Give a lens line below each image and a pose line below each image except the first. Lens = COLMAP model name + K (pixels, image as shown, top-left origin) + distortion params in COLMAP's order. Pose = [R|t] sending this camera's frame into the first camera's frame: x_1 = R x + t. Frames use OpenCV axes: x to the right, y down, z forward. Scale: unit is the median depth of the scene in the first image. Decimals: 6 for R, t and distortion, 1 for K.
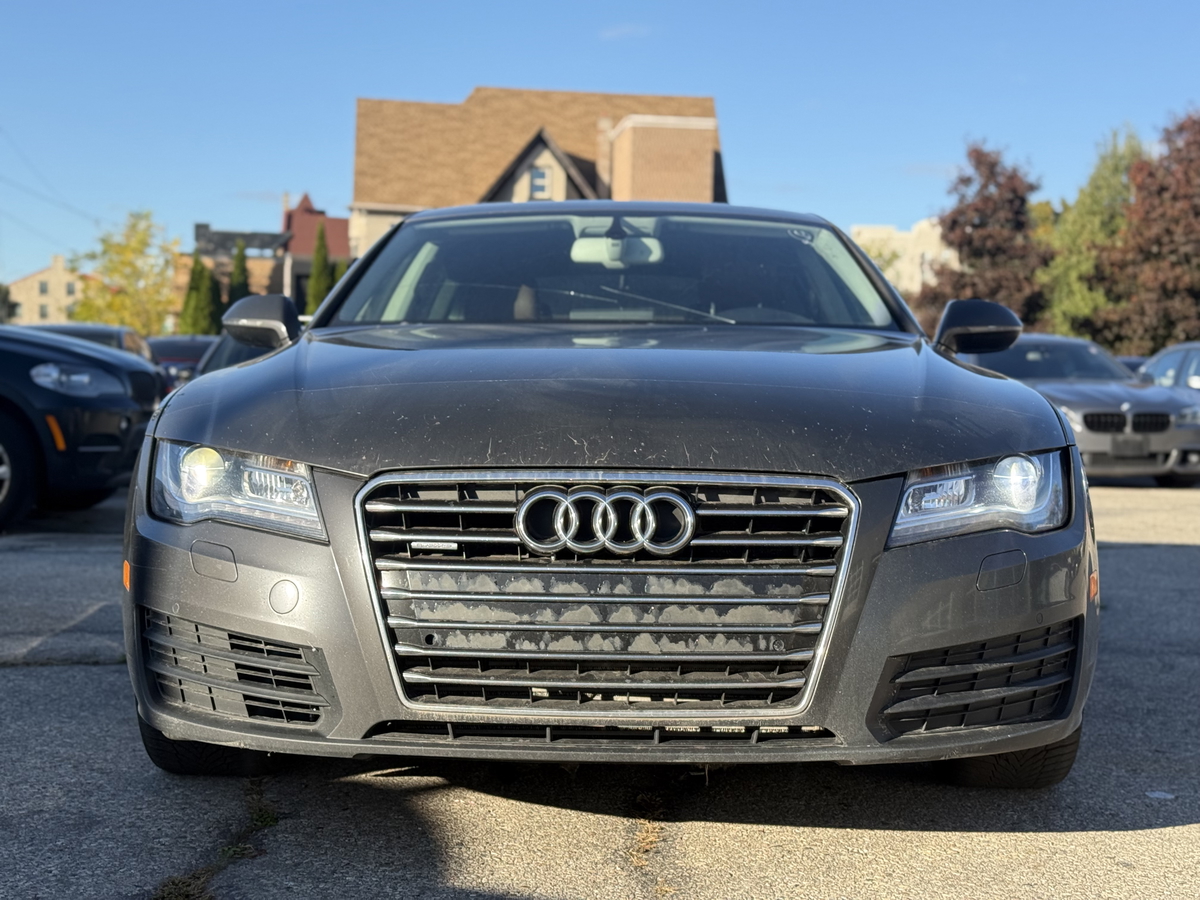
lens RADIAL K [[1632.9, 0, 600.5], [0, 1632.9, 446.6], [0, 0, 1]] dist [0.170779, 0.000000]
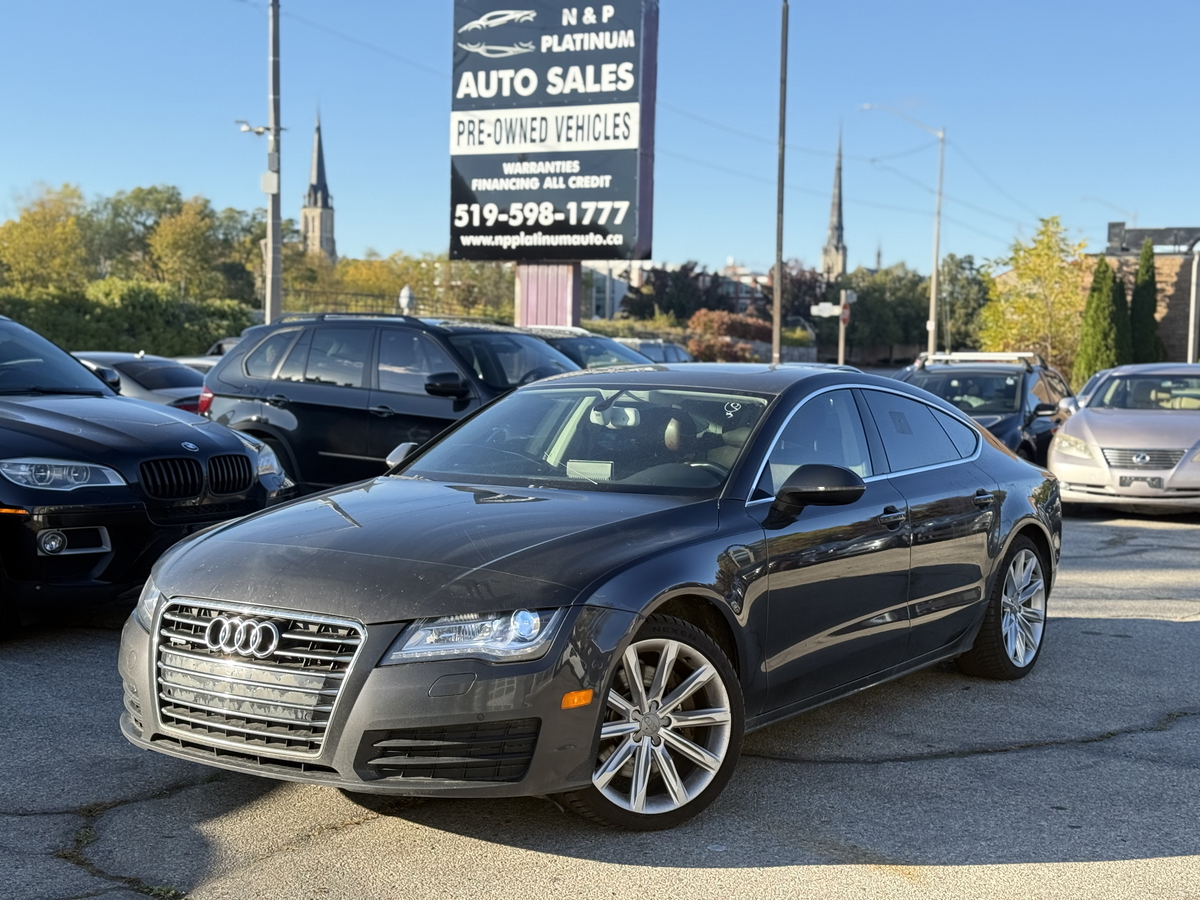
lens RADIAL K [[1632.9, 0, 597.6], [0, 1632.9, 451.5], [0, 0, 1]] dist [0.170779, 0.000000]
pose [[0.829922, 0.030900, -0.557024, 1.302957], [-0.023133, 0.999512, 0.020980, -0.199587], [0.557400, -0.004526, 0.830232, -0.271849]]
